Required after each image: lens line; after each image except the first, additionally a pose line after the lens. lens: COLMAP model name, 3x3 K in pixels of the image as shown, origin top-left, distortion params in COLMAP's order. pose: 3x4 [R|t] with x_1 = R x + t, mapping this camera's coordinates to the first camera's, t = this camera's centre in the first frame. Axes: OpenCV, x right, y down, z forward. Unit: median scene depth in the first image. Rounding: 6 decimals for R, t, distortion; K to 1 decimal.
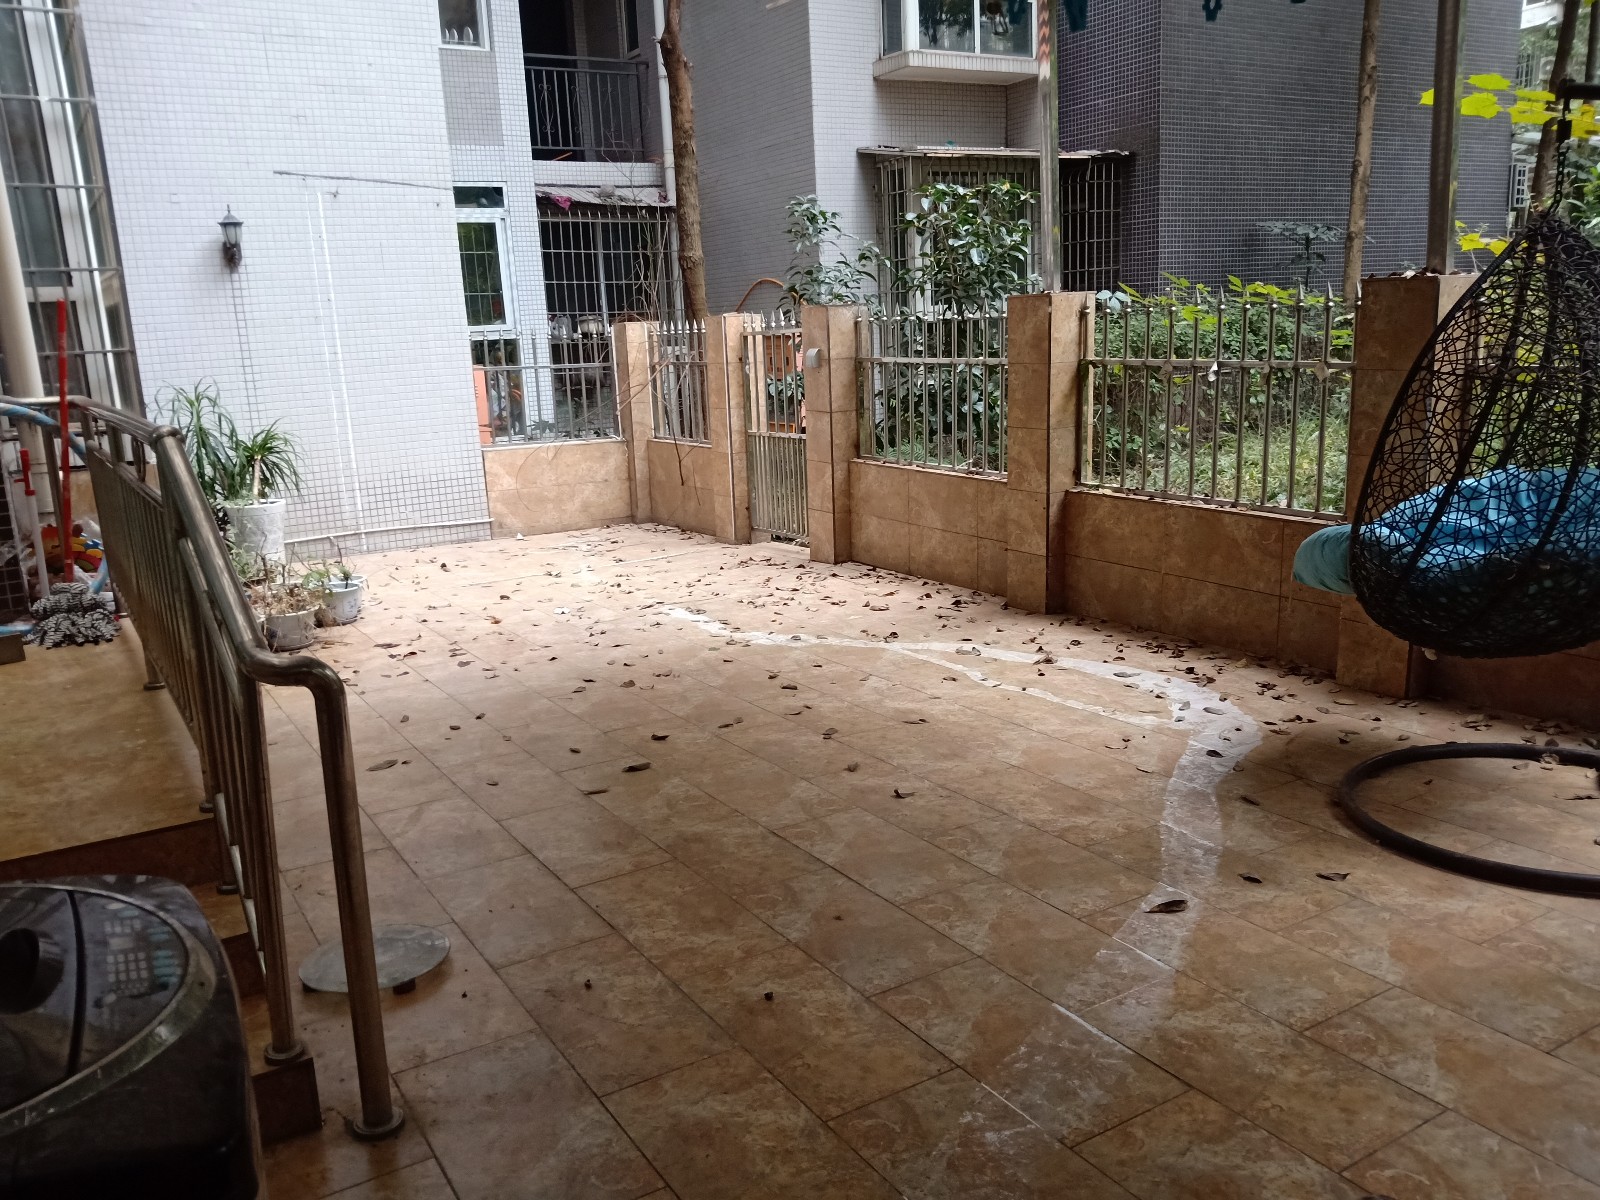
lens RADIAL K [[1261.5, 0, 807.5], [0, 1261.5, 598.6], [0, 0, 1]] dist [-0.010453, -0.009972]
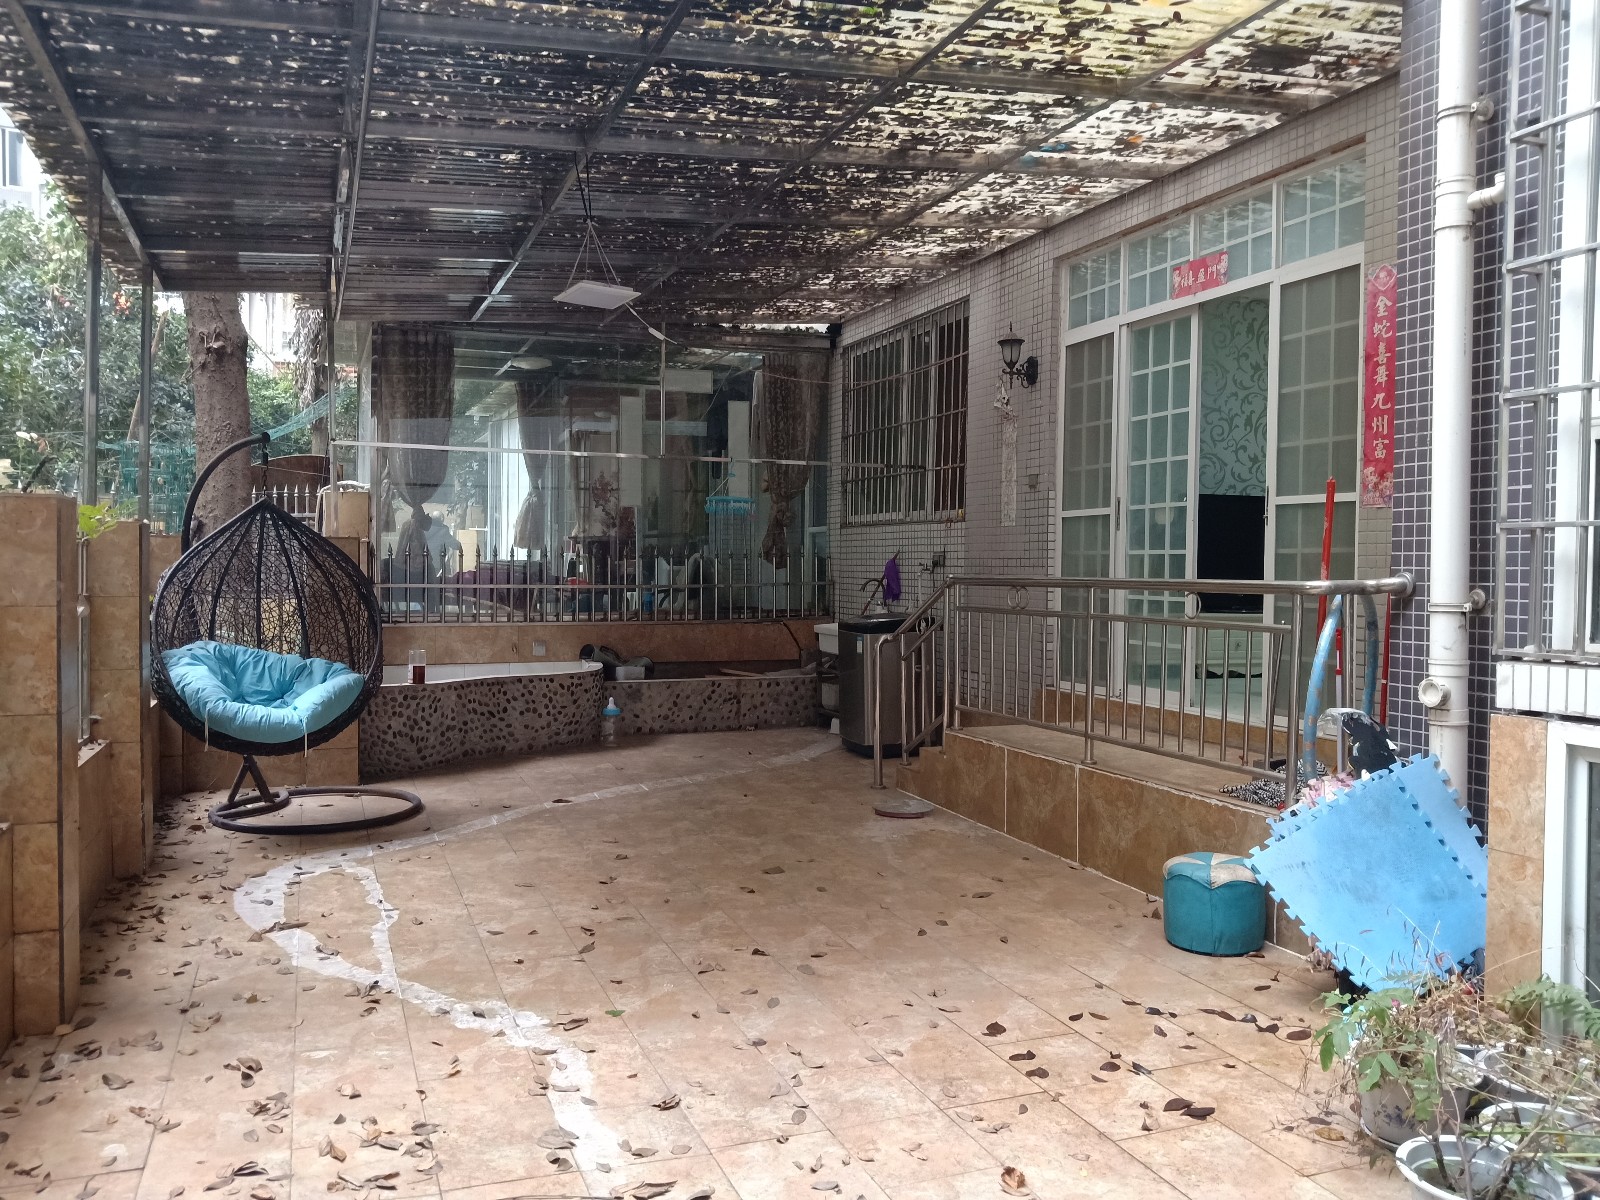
lens RADIAL K [[1261.5, 0, 800.2], [0, 1261.5, 596.2], [0, 0, 1]] dist [-0.010453, -0.009972]
pose [[-0.981565, 0.030399, 0.188696, -0.316553], [0.071948, 0.973418, 0.217440, -0.322322], [-0.177070, 0.227008, -0.957661, 1.656398]]
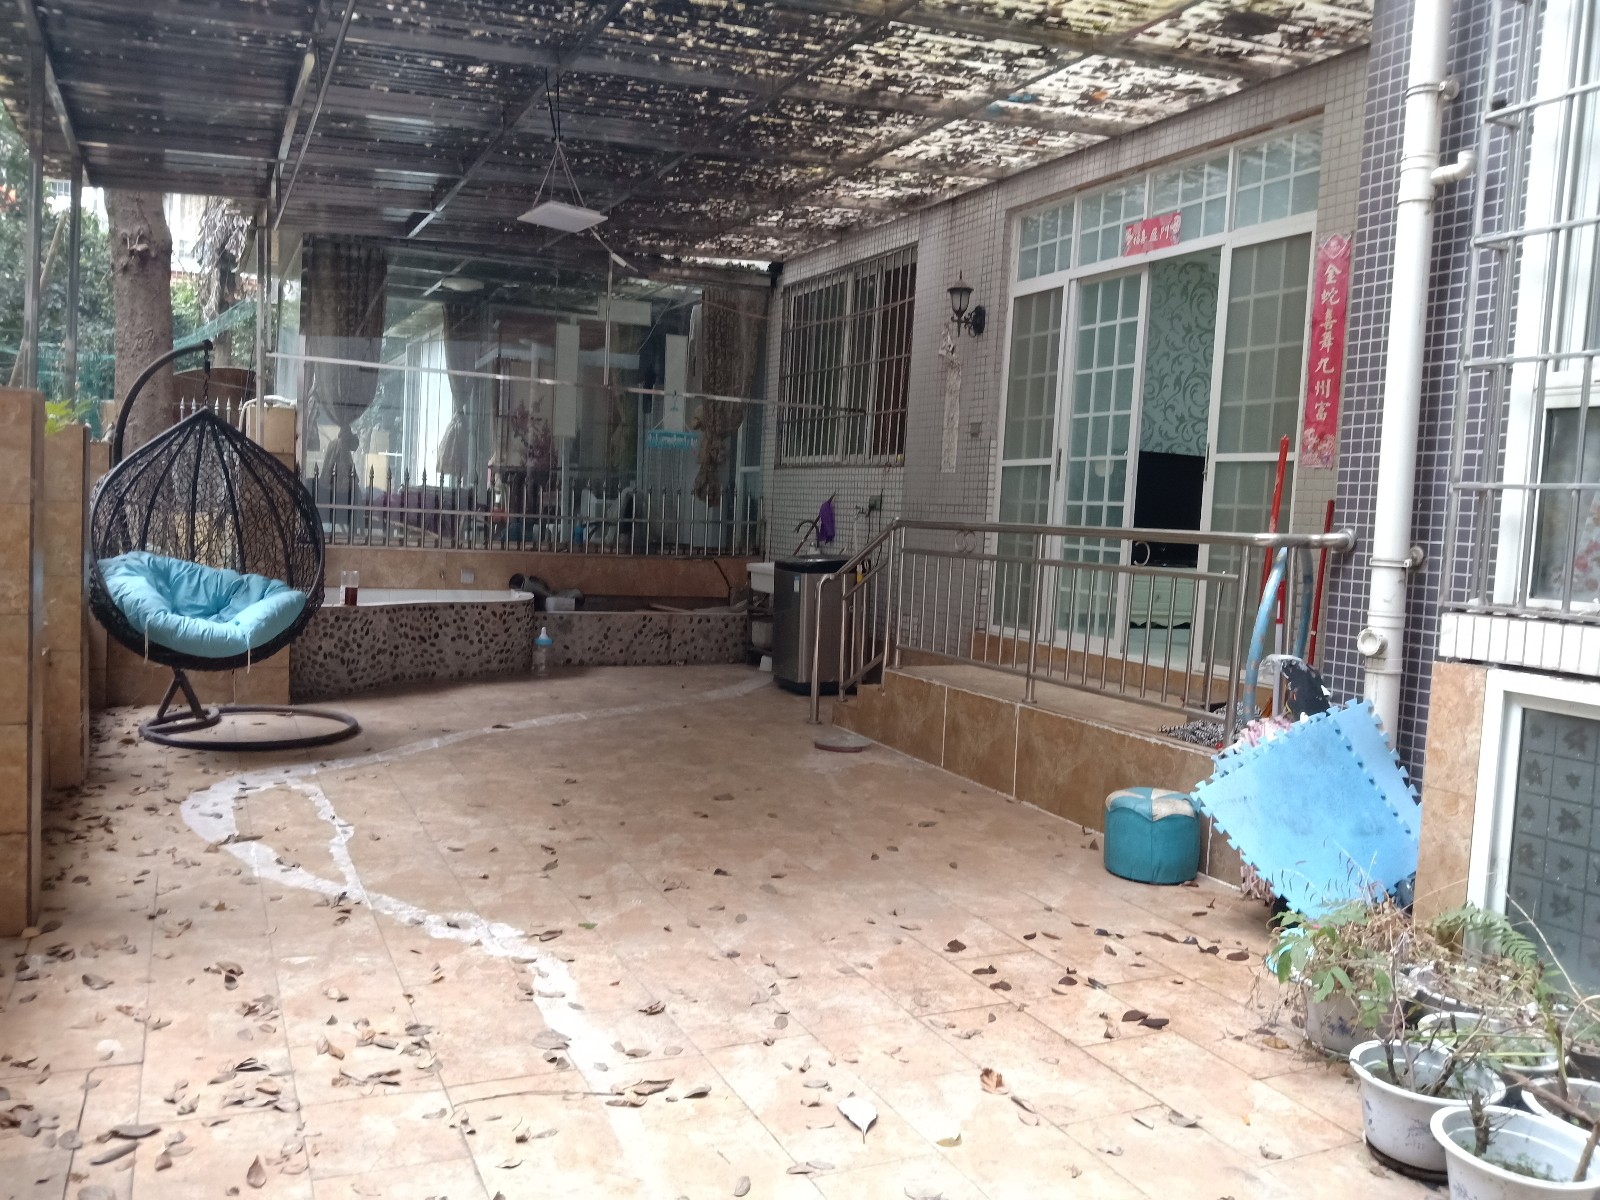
lens RADIAL K [[1261.5, 0, 799.7], [0, 1261.5, 596.5], [0, 0, 1]] dist [-0.010453, -0.009972]
pose [[-0.993915, -0.014767, 0.109155, -0.271943], [0.014584, 0.964607, 0.263289, -0.319482], [-0.109179, 0.263279, -0.958522, 1.680431]]
